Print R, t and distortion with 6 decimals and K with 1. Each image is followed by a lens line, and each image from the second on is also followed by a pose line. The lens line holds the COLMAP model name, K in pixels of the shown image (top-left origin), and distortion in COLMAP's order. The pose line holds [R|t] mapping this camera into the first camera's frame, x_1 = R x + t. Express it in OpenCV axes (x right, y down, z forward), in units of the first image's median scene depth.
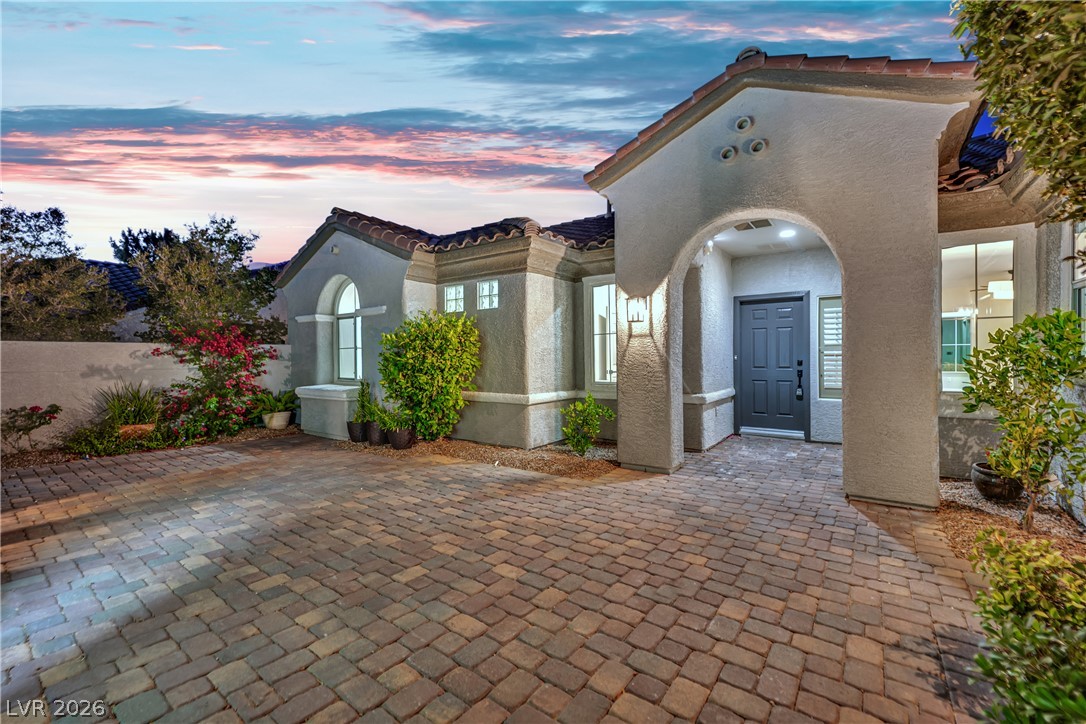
lens RADIAL K [[443.7, 0, 548.2], [0, 443.7, 358.4], [0, 0, 1]] dist [-0.023368, 0.000373]
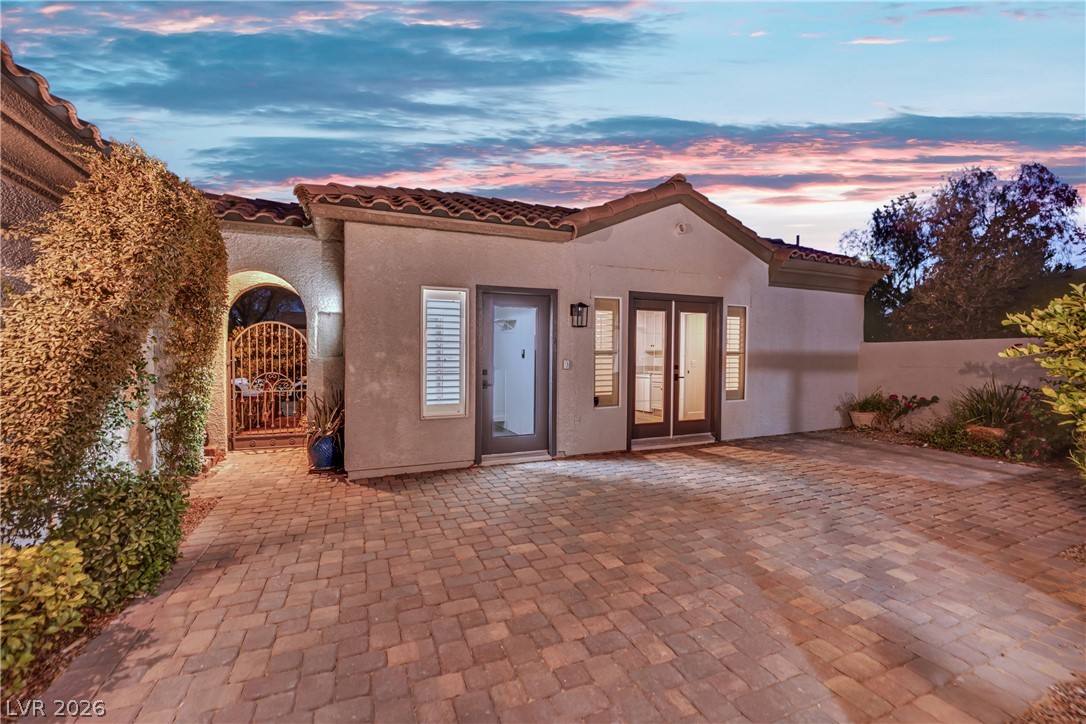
lens RADIAL K [[443.7, 0, 548.2], [0, 443.7, 358.4], [0, 0, 1]] dist [-0.023368, 0.000373]
pose [[-0.502676, 0.008091, -0.864437, 0.639231], [0.008790, 0.999952, 0.004248, -0.013322], [0.864430, -0.005463, -0.502724, 1.210838]]
